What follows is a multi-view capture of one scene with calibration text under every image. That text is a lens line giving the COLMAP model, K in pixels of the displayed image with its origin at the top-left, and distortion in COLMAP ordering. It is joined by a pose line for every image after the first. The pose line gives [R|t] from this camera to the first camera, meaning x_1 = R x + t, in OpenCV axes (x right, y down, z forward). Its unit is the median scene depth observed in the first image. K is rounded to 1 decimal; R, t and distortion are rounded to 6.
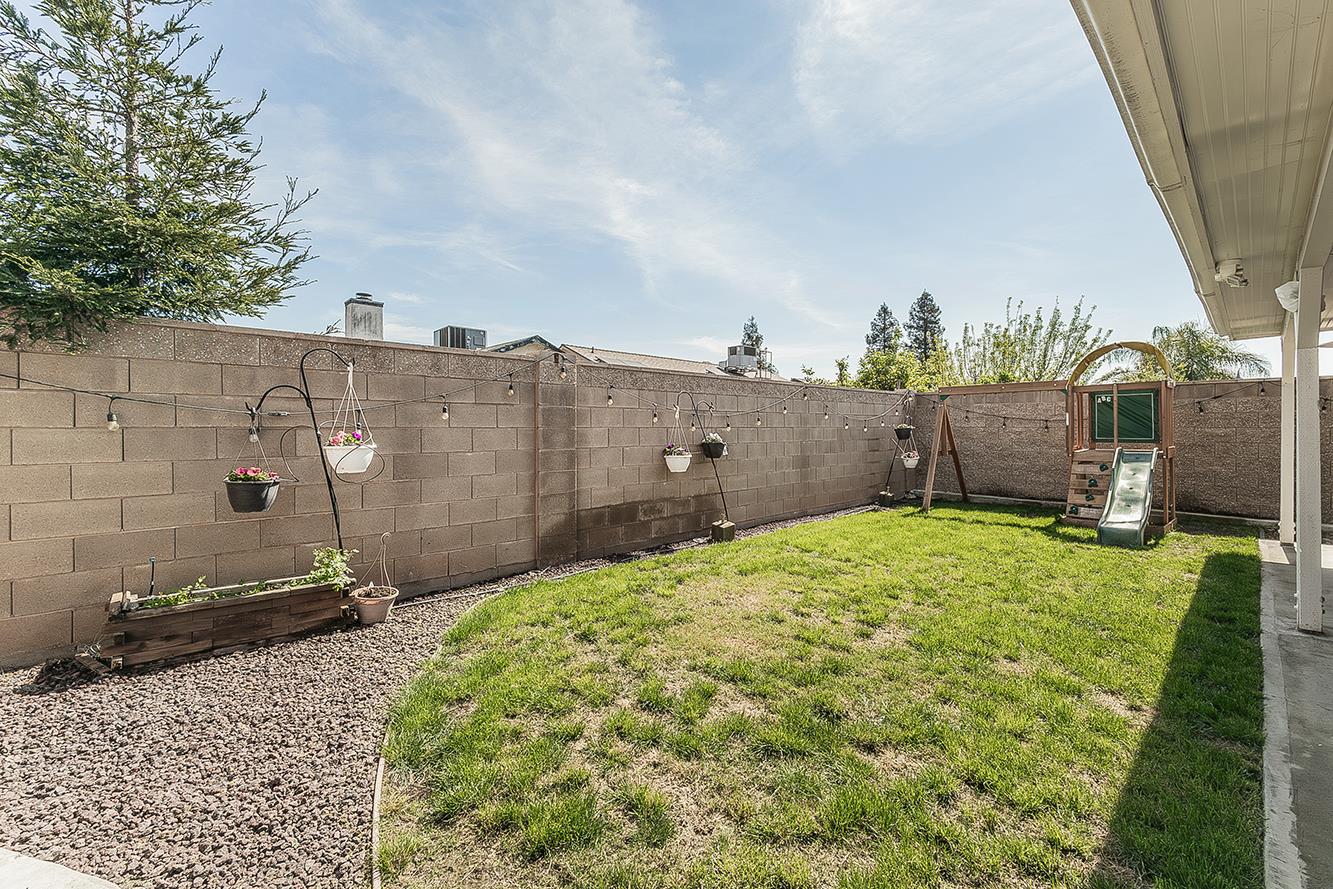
lens RADIAL K [[587.1, 0, 657.9], [0, 587.1, 433.5], [0, 0, 1]] dist [-0.002560, 0.001465]
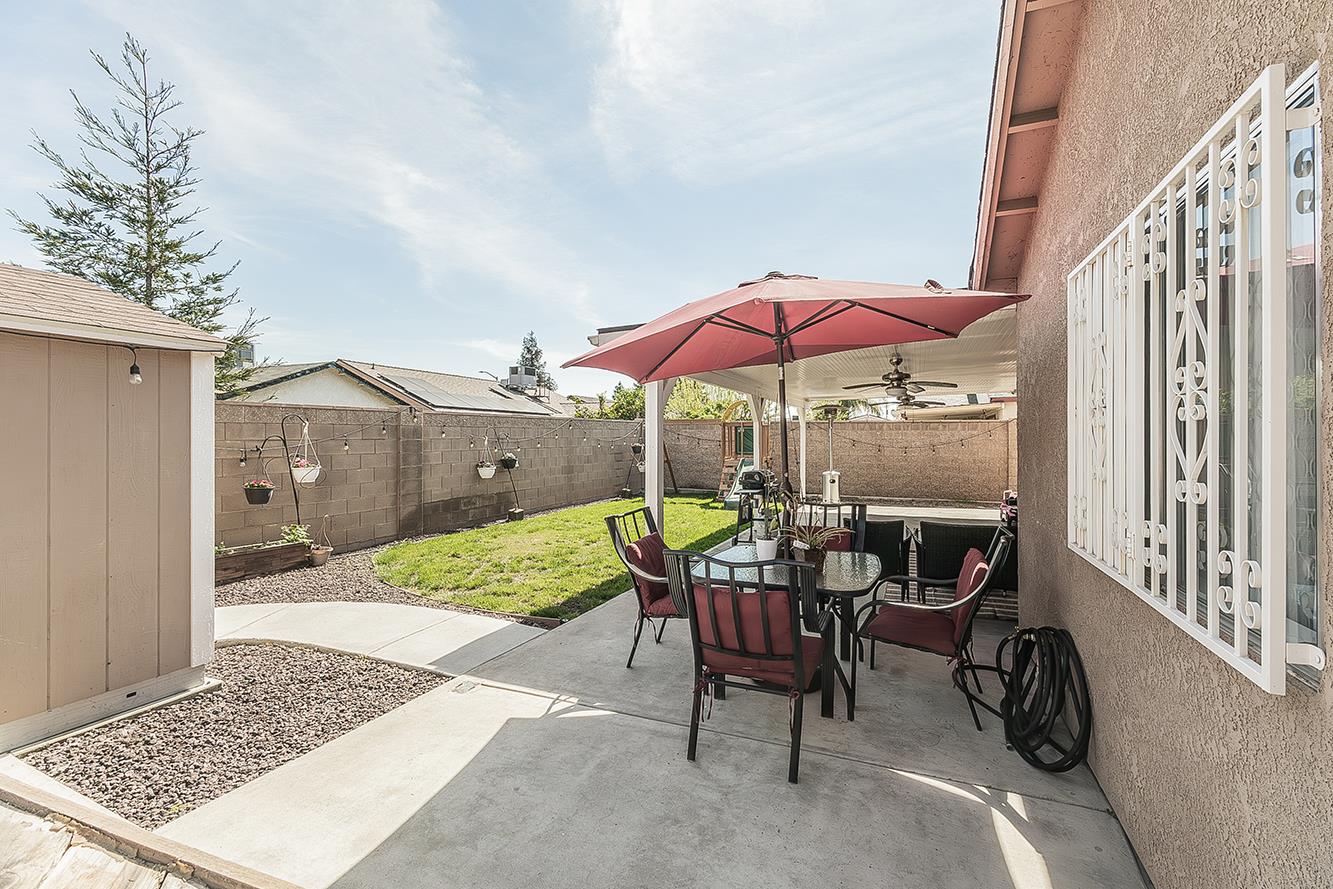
lens RADIAL K [[587.1, 0, 666.4], [0, 587.1, 436.8], [0, 0, 1]] dist [-0.002560, 0.001465]
pose [[0.933407, -0.004355, 0.358794, -0.080615], [0.006715, 0.999963, -0.005331, -0.034253], [-0.358757, 0.007385, 0.933402, -0.656350]]
